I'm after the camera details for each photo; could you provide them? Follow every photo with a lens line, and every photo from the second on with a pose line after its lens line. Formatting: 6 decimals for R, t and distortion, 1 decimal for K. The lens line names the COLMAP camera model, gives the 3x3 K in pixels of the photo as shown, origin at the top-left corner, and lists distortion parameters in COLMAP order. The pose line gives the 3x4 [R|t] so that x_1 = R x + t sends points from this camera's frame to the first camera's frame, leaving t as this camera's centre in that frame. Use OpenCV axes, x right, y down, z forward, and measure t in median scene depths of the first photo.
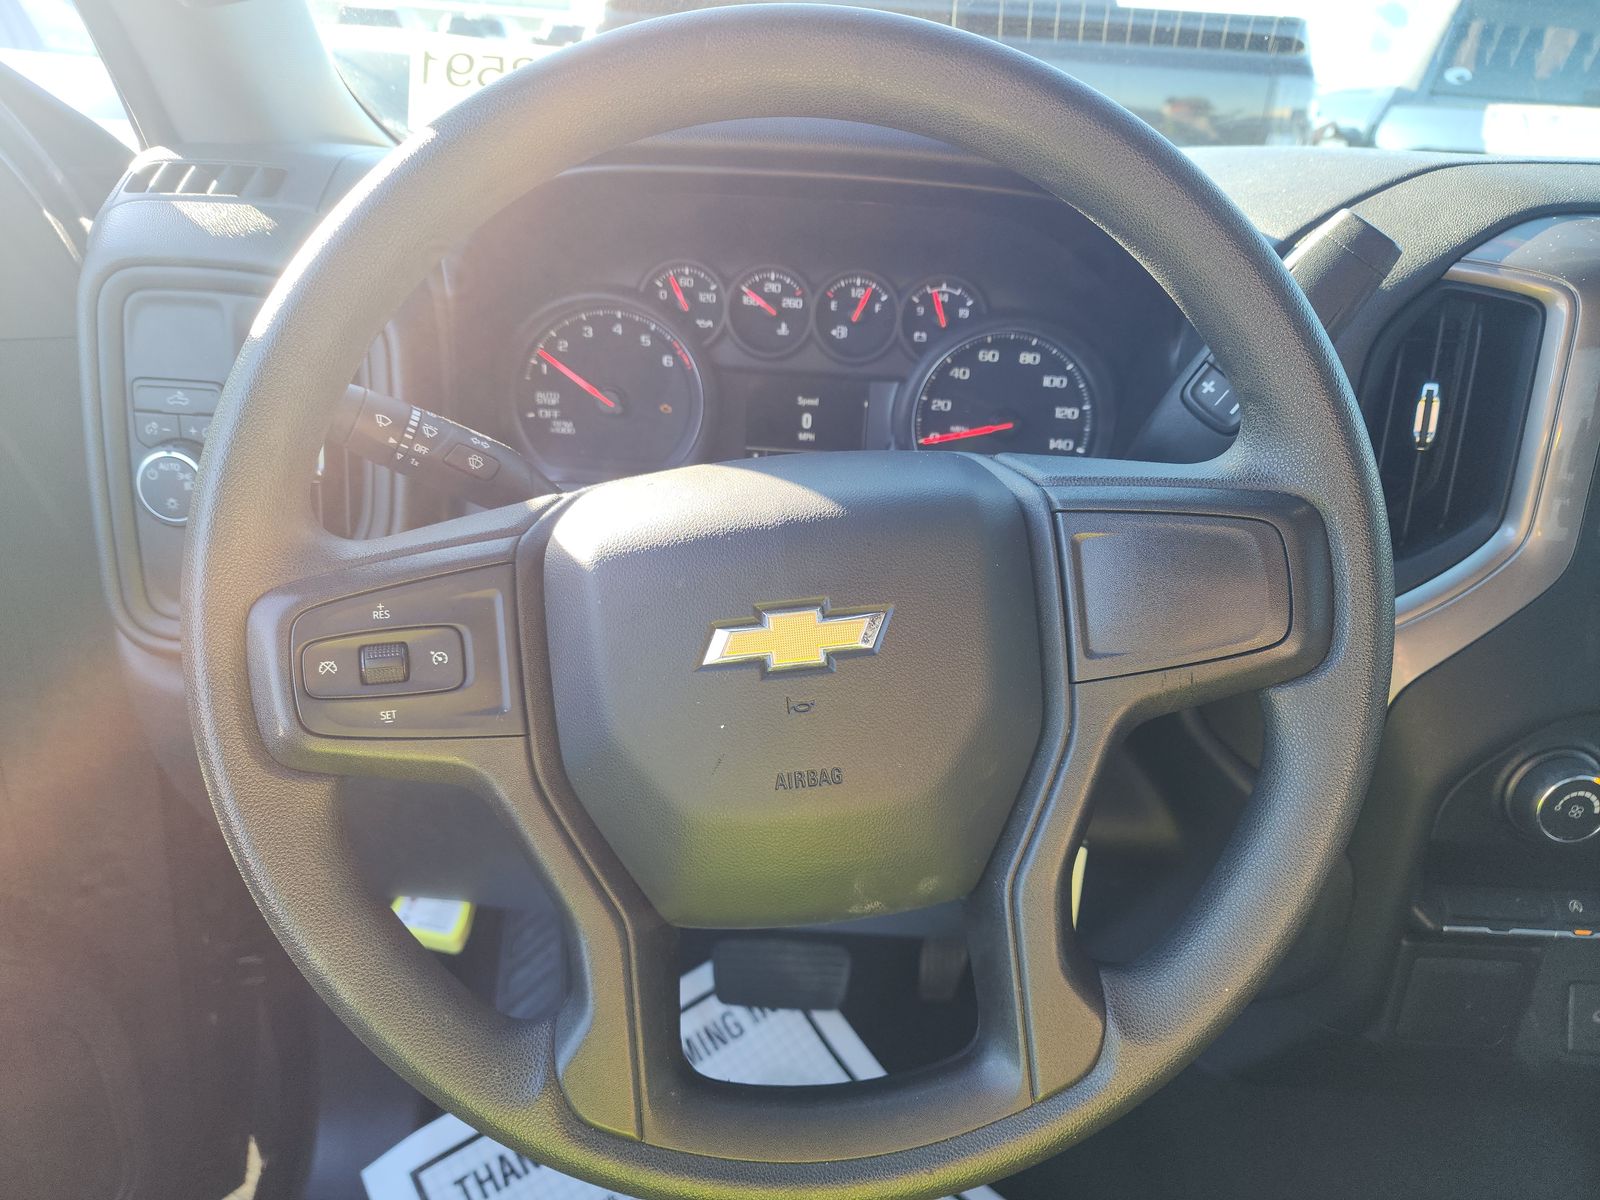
lens RADIAL K [[1089.2, 0, 785.7], [0, 1089.2, 602.5], [0, 0, 1]] dist [-0.001740, -0.001897]
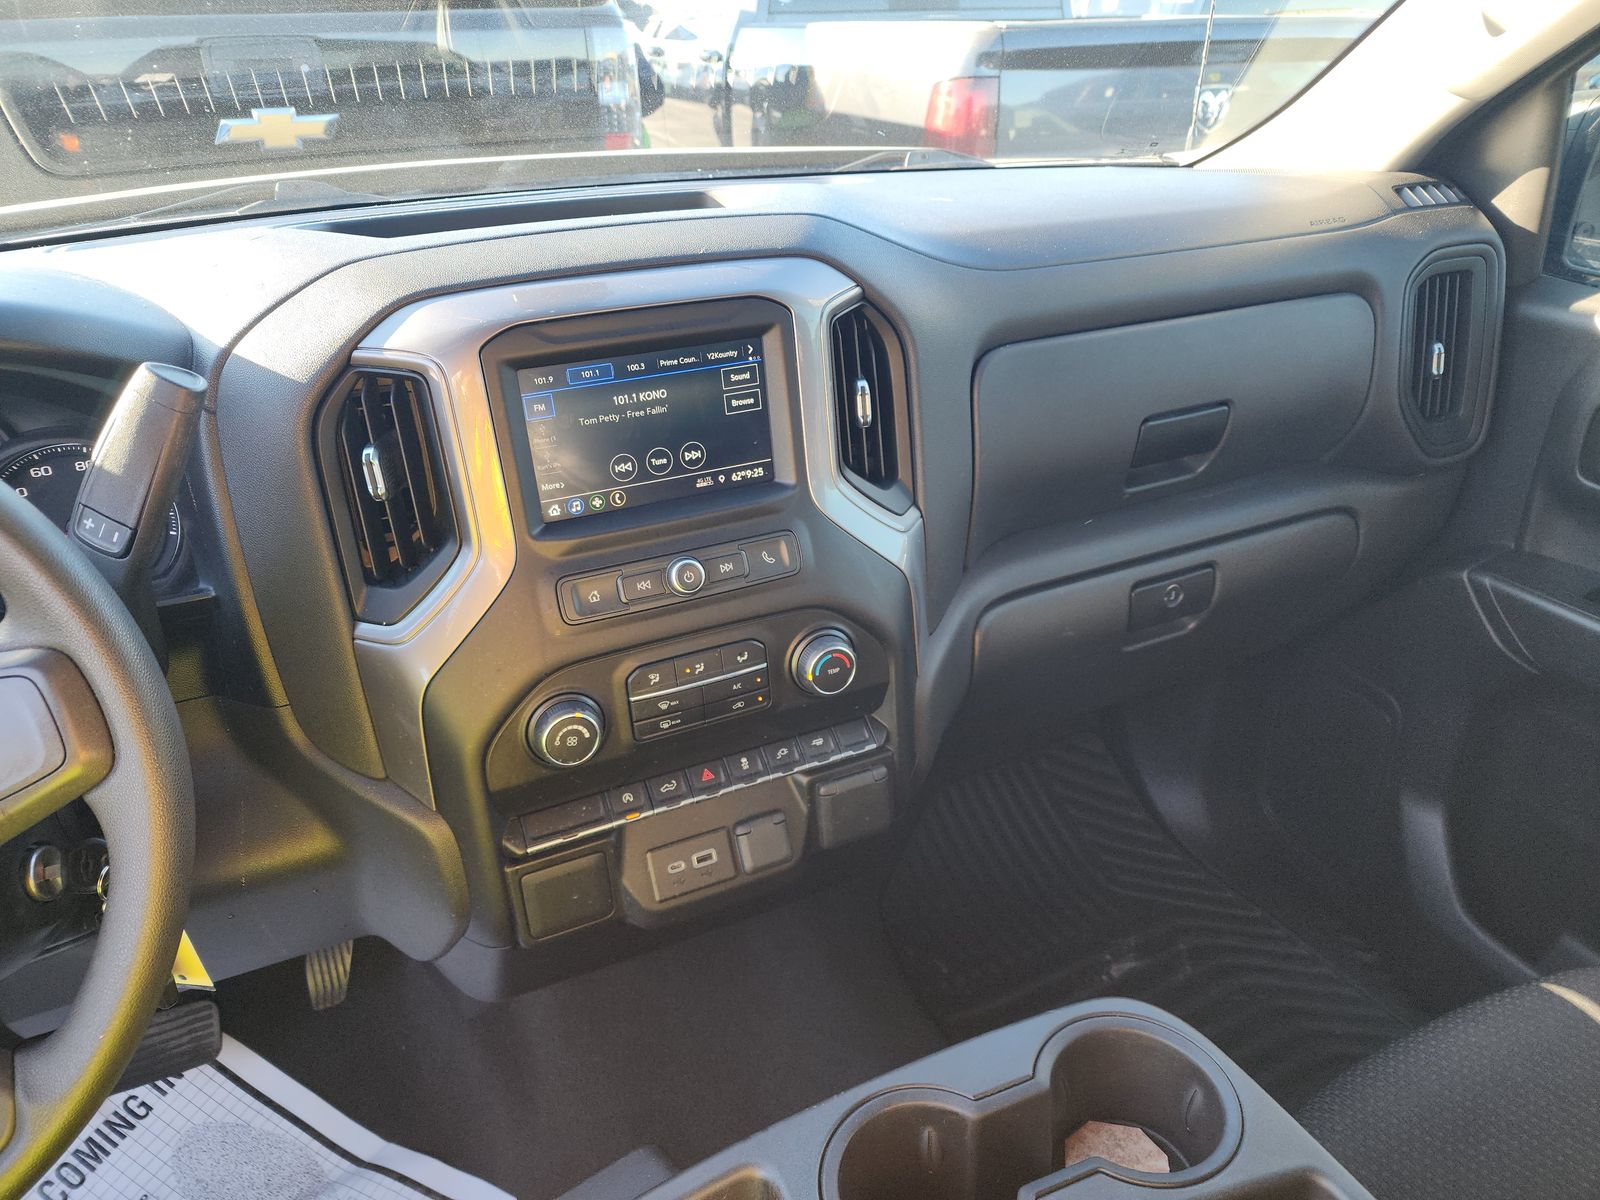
lens RADIAL K [[1089.2, 0, 785.7], [0, 1089.2, 602.5], [0, 0, 1]] dist [-0.001740, -0.001897]
pose [[0.895398, -0.265417, 0.357513, 0.424481], [0.243713, 0.964107, 0.105369, -0.037492], [-0.372647, -0.007217, 0.927945, -0.261569]]
